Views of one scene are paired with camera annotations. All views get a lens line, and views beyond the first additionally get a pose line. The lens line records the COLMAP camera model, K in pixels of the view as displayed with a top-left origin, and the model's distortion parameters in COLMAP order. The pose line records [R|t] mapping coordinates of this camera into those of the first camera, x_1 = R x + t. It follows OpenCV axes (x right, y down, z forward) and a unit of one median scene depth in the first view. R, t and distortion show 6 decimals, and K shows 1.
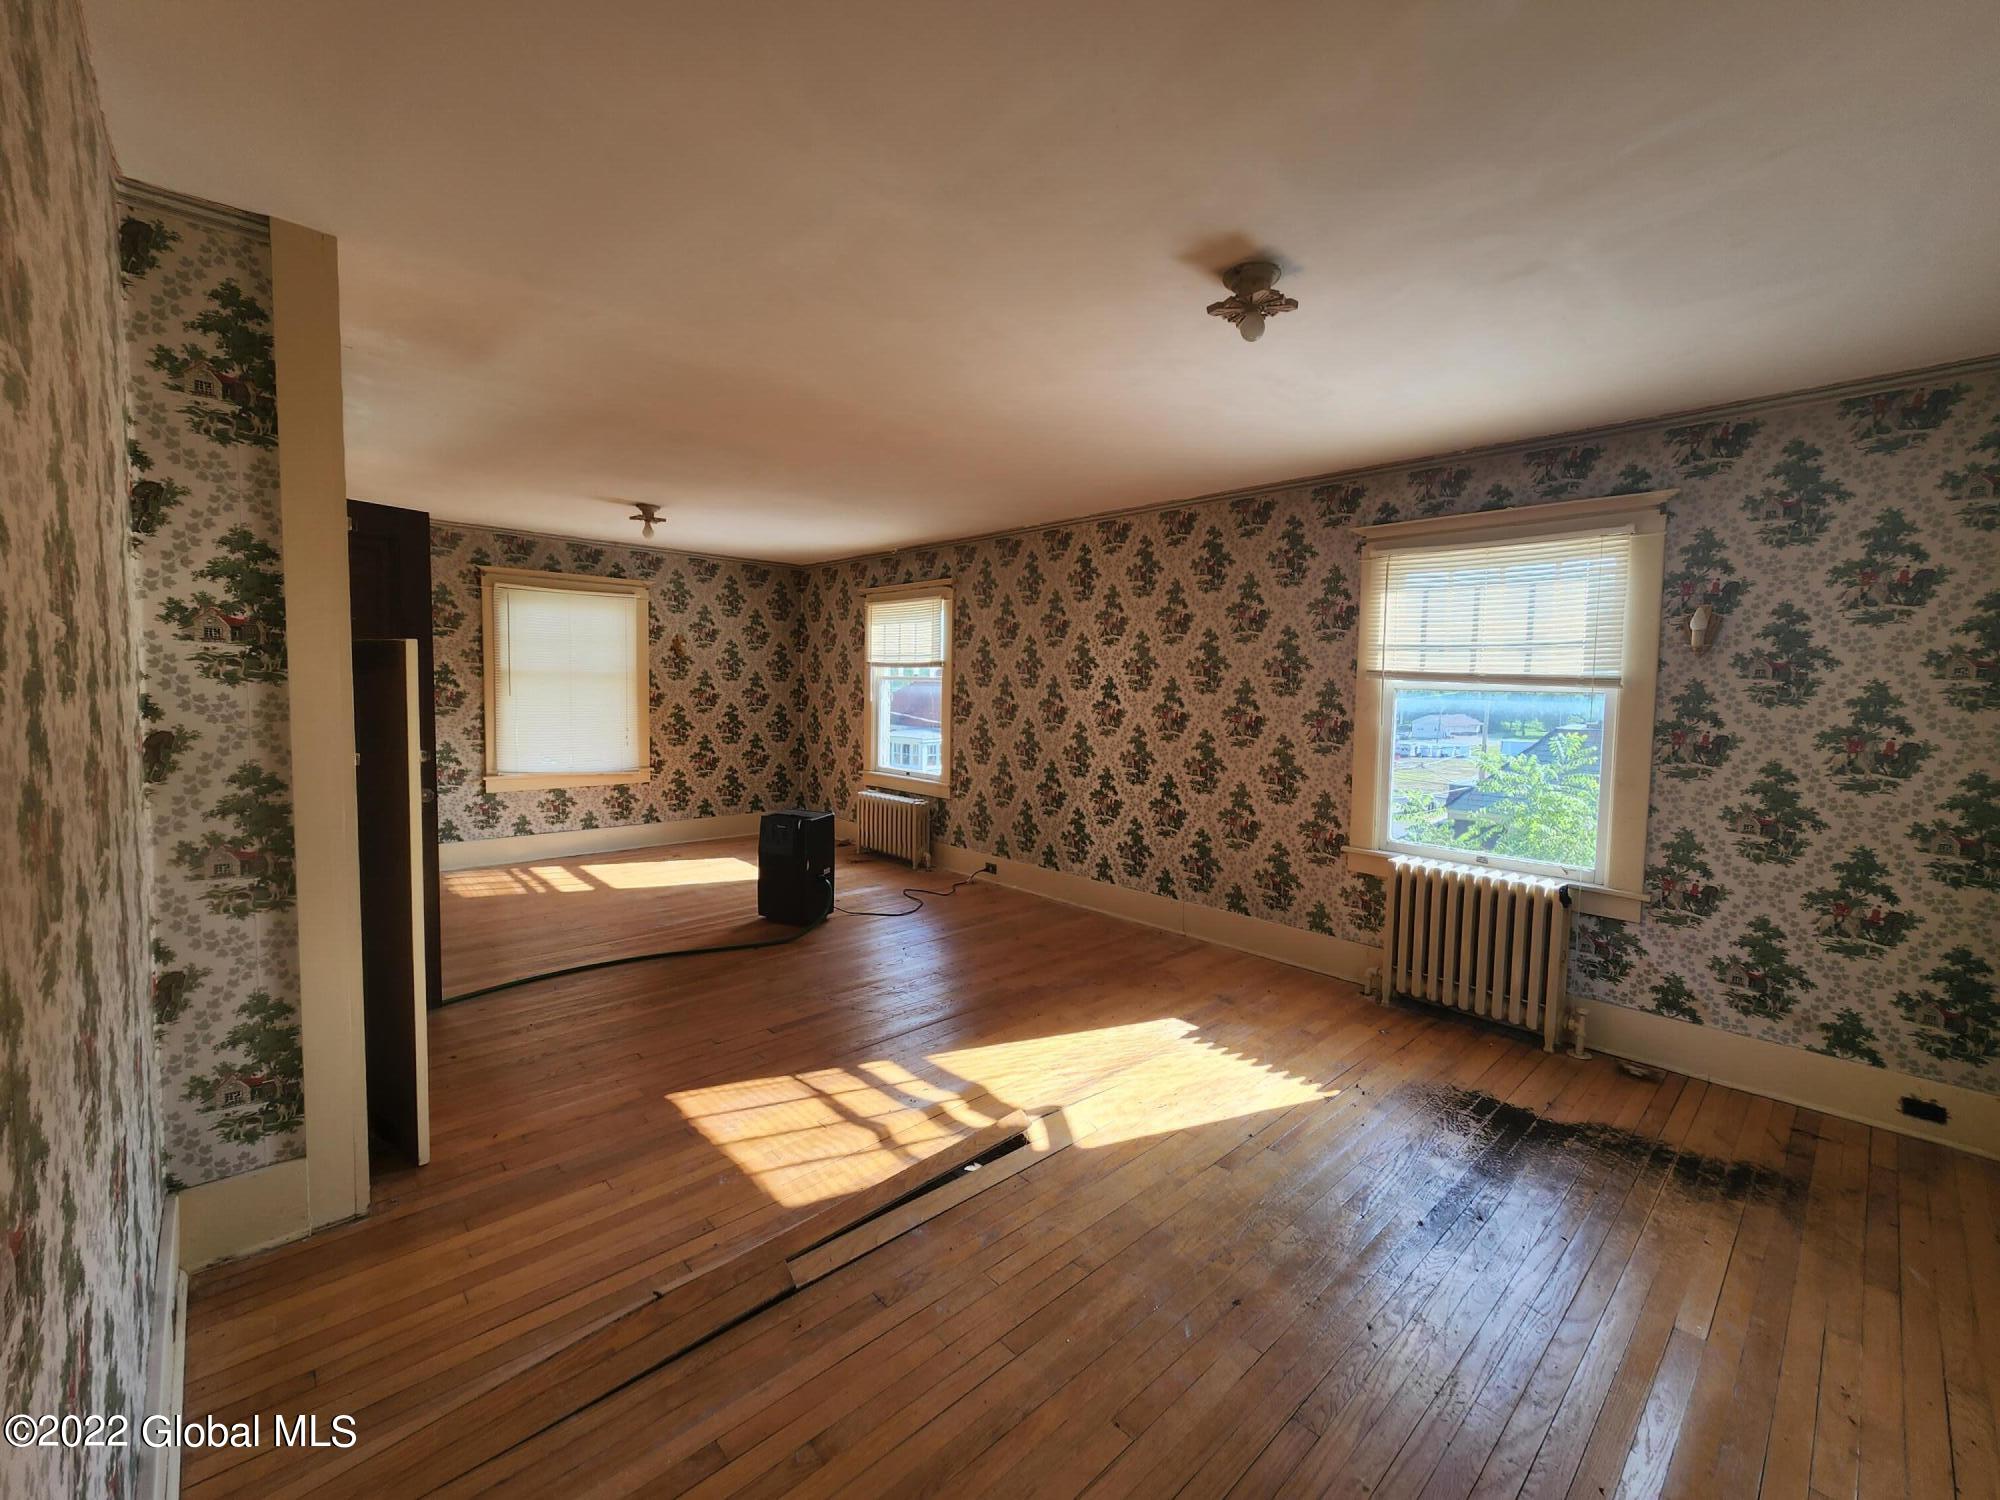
lens RADIAL K [[831.5, 0, 1008.0], [0, 831.5, 745.7], [0, 0, 1]] dist [0.001966, -0.000729]
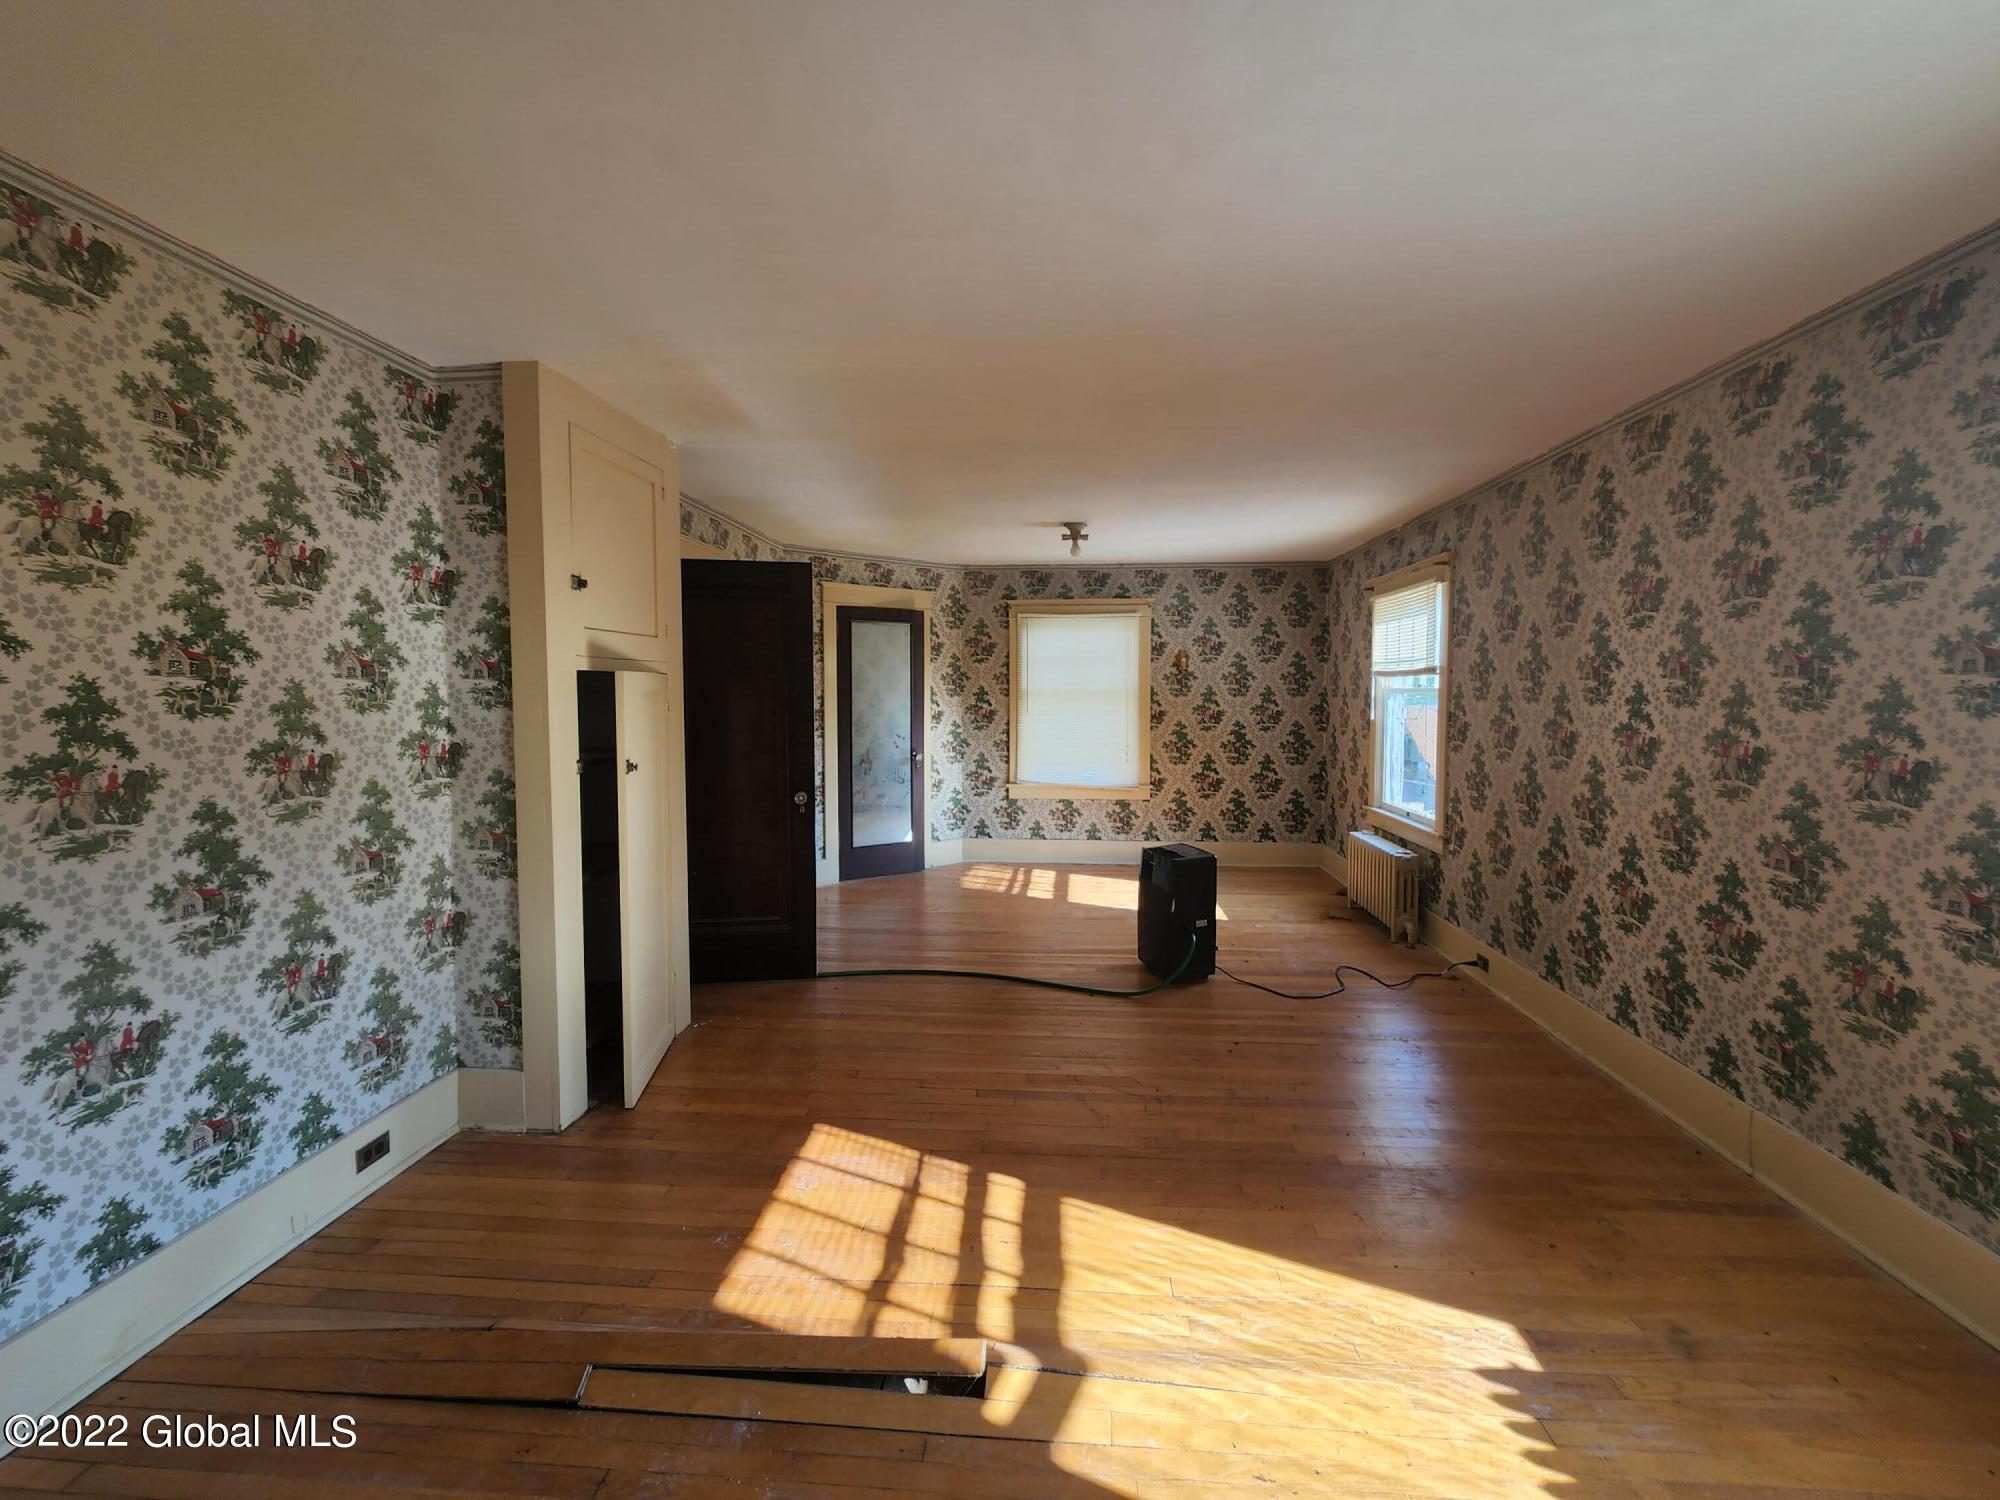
lens RADIAL K [[831.5, 0, 1002.1], [0, 831.5, 739.0], [0, 0, 1]] dist [0.001966, -0.000729]
pose [[0.674838, 0.022681, -0.737618, 0.246593], [-0.041602, 0.999107, -0.007341, -0.019088], [0.736793, 0.035640, 0.675179, 0.264505]]
